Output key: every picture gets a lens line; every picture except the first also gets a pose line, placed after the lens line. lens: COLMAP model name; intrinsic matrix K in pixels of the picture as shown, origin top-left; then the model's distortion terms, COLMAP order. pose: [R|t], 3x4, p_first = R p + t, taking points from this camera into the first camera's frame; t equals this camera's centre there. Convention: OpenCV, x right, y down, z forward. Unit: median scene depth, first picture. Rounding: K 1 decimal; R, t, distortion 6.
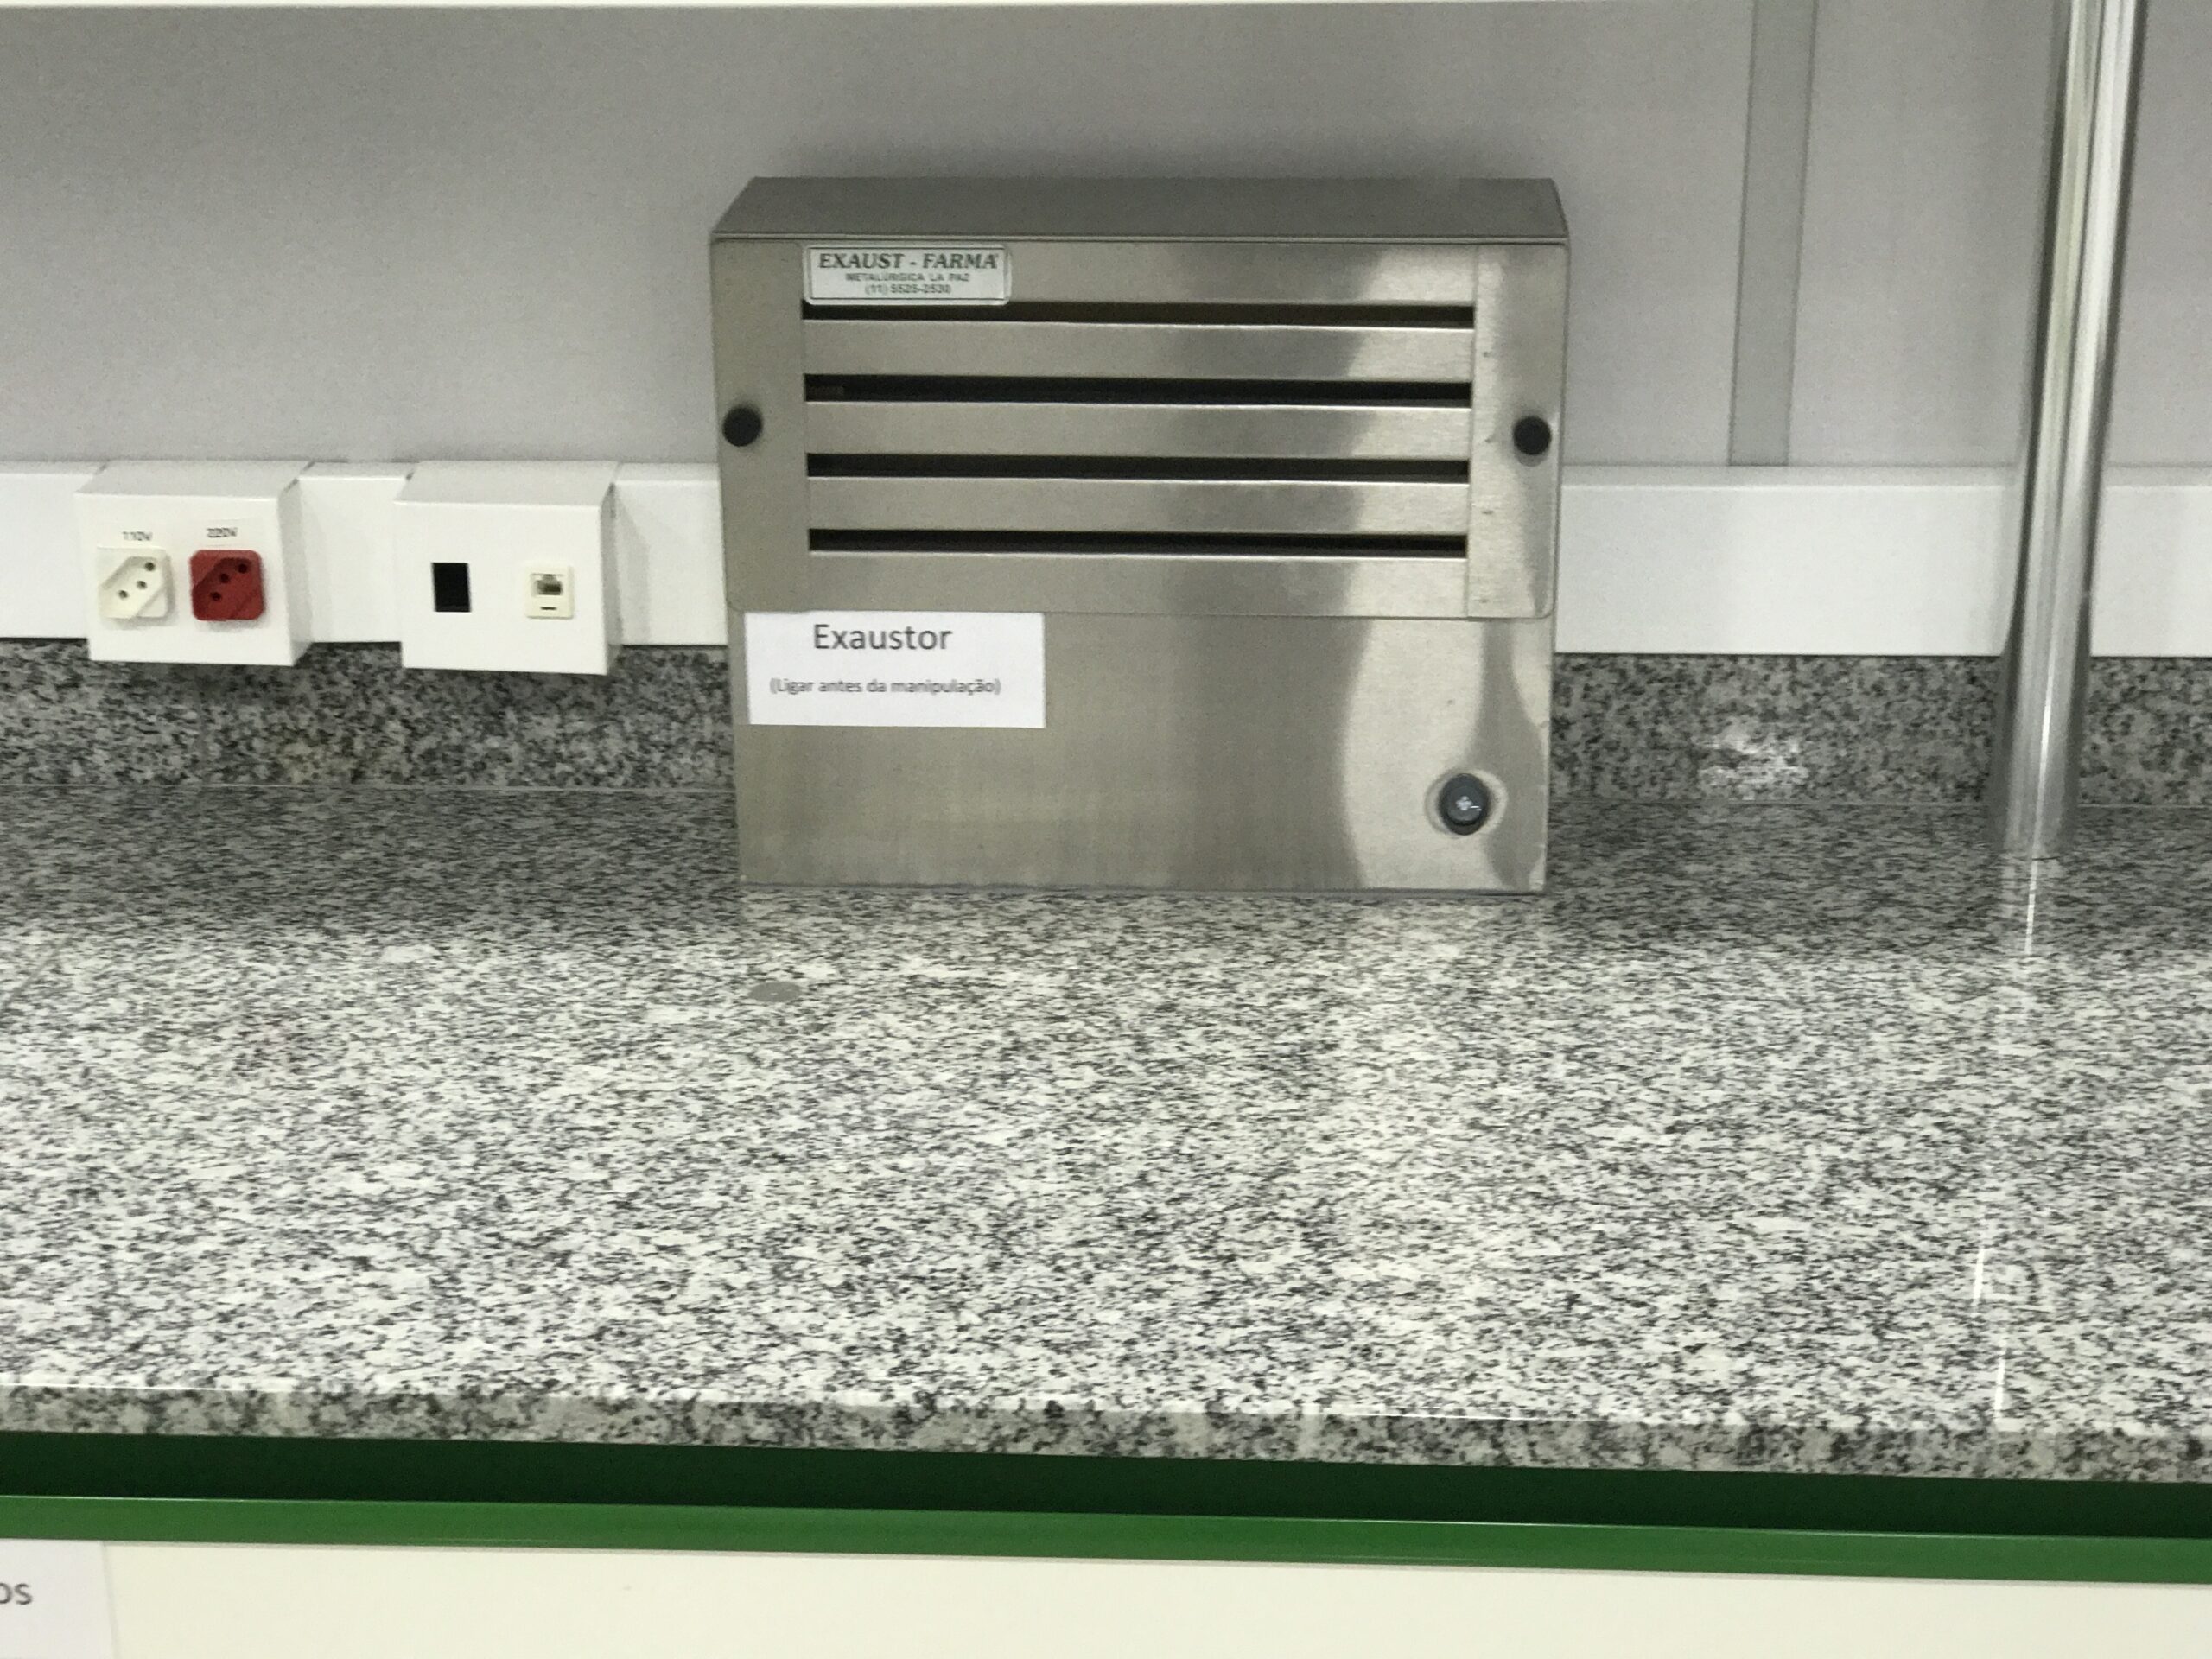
lens RADIAL K [[3941.5, 0, 1106.0], [0, 3941.5, 829.5], [0, 0, 1]] dist [-0.013373, 1.957299]
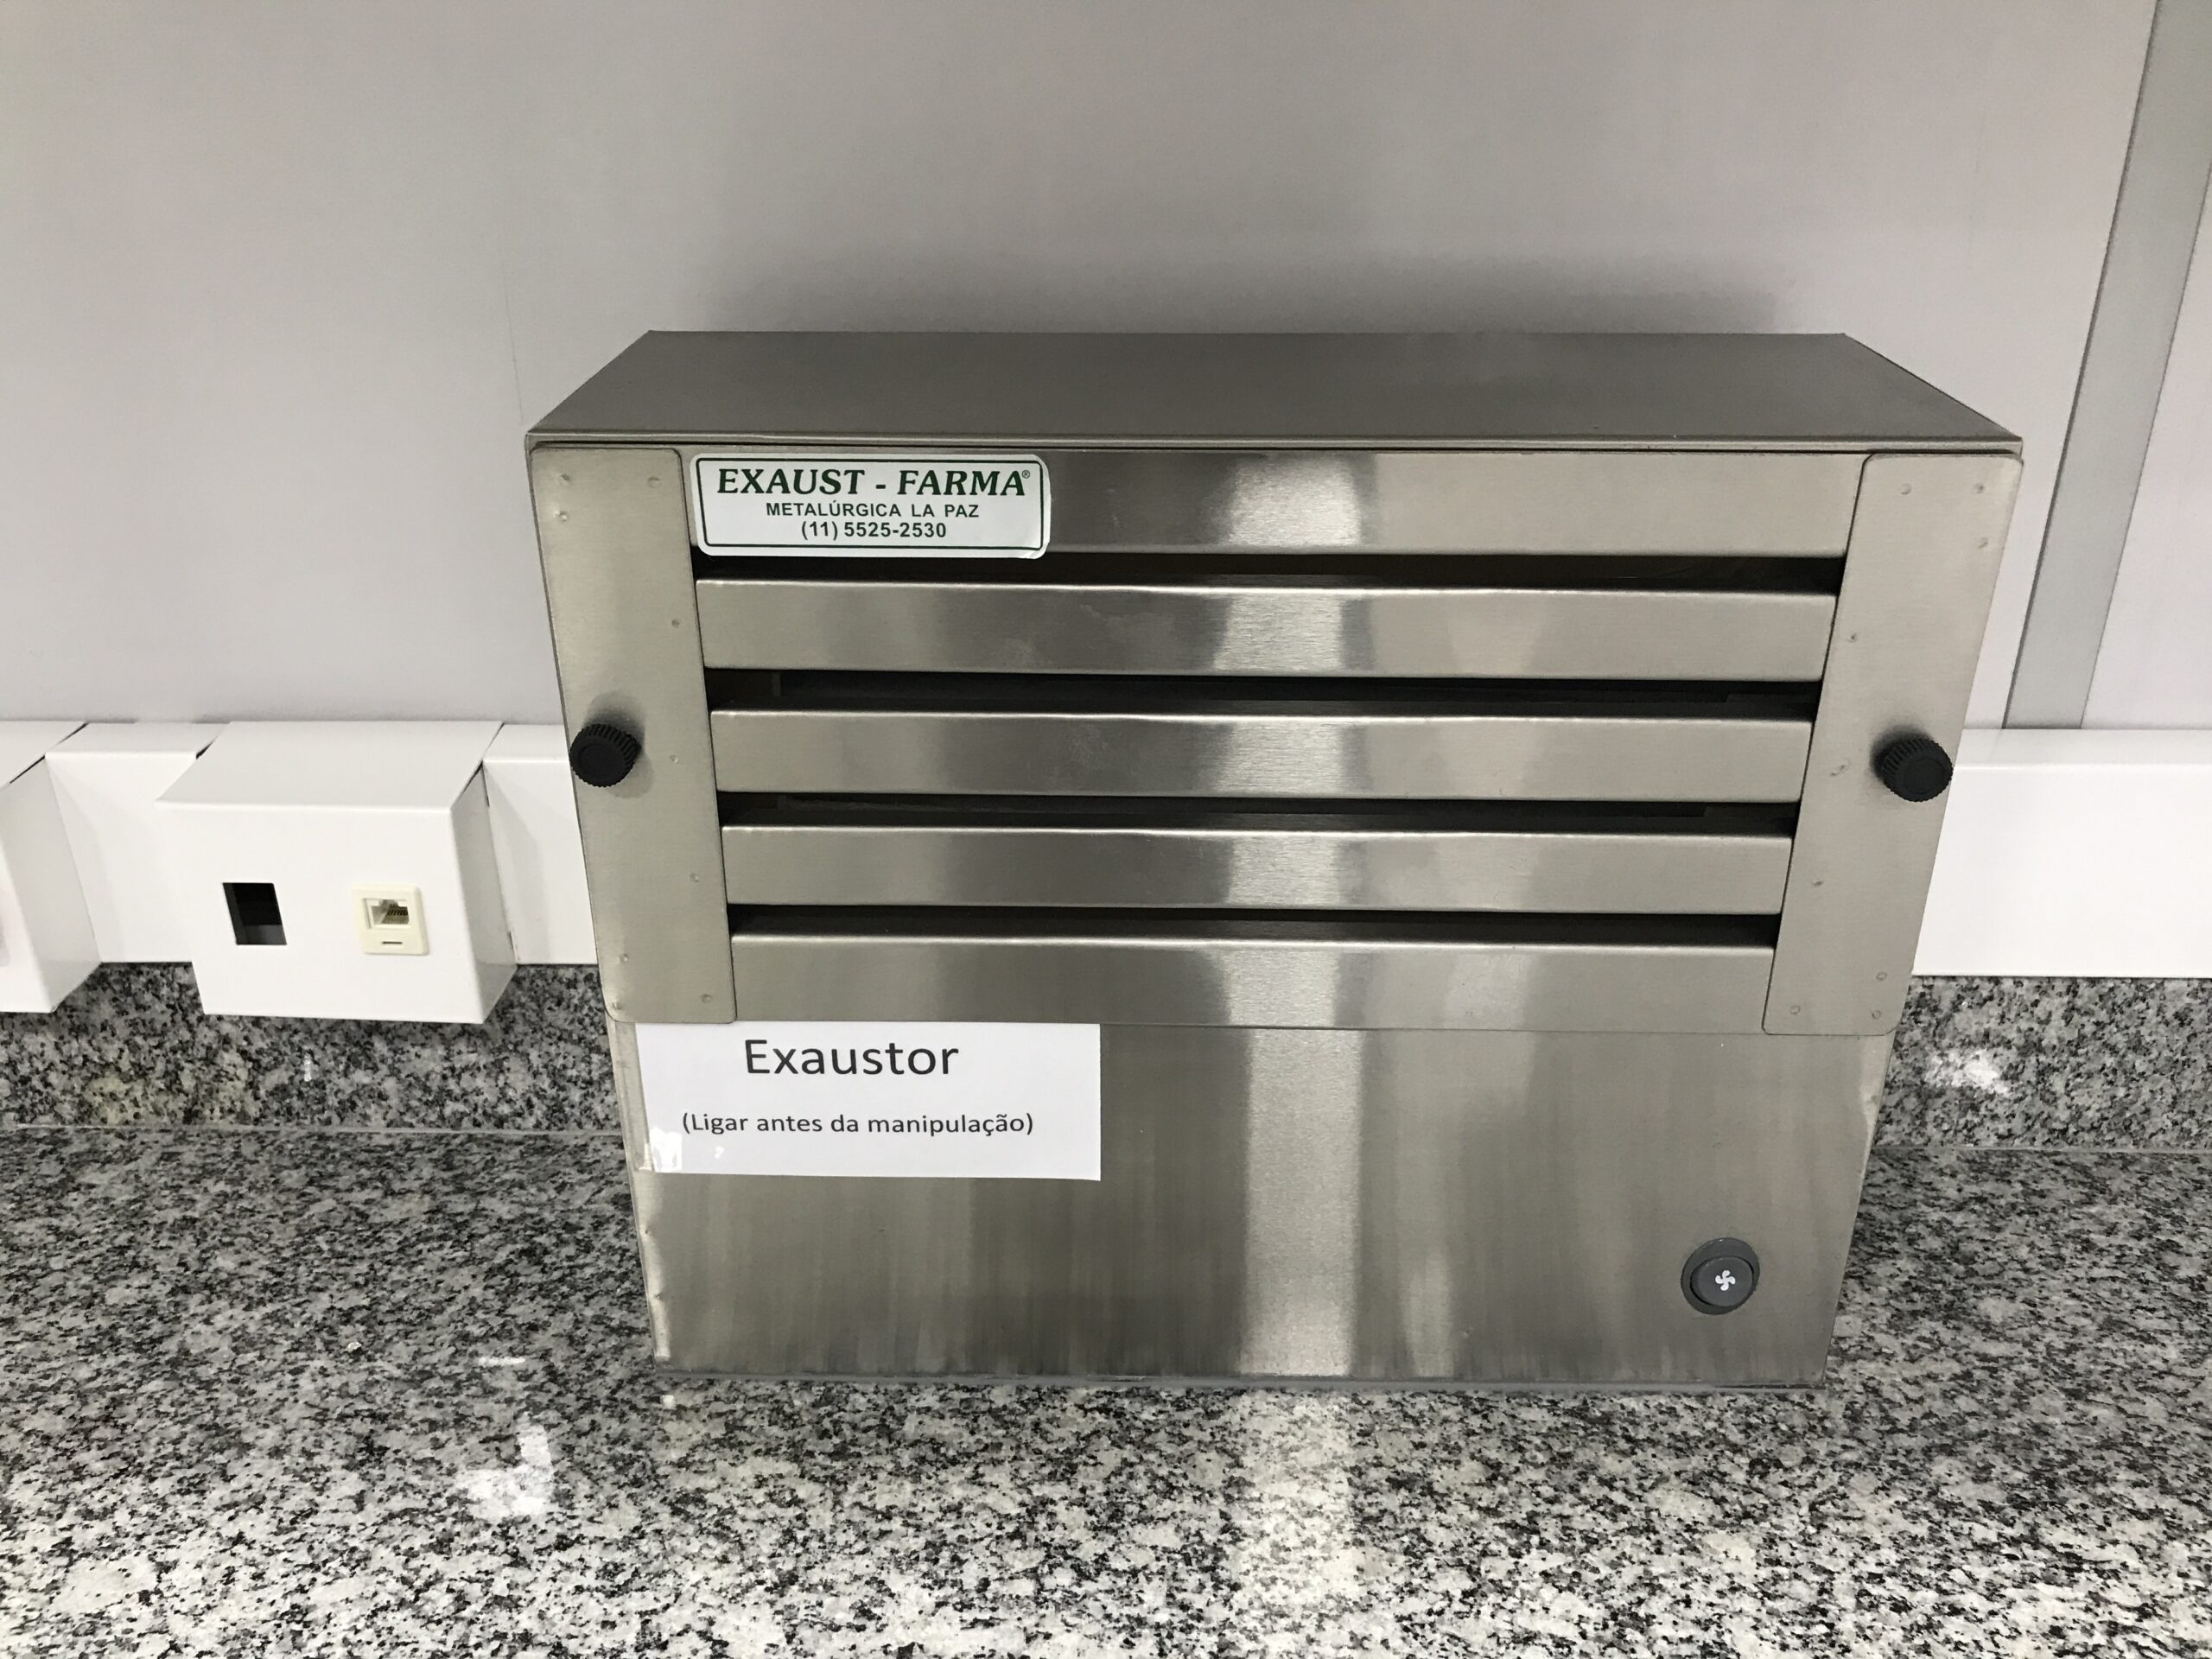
lens RADIAL K [[1817.2, 0, 1106.0], [0, 1817.2, 829.5], [0, 0, 1]] dist [0.032141, -0.003758]
pose [[0.998853, -0.013634, 0.045907, -0.027909], [0.008604, 0.994111, 0.108025, -0.117610], [-0.047109, -0.107507, 0.993088, 0.702341]]
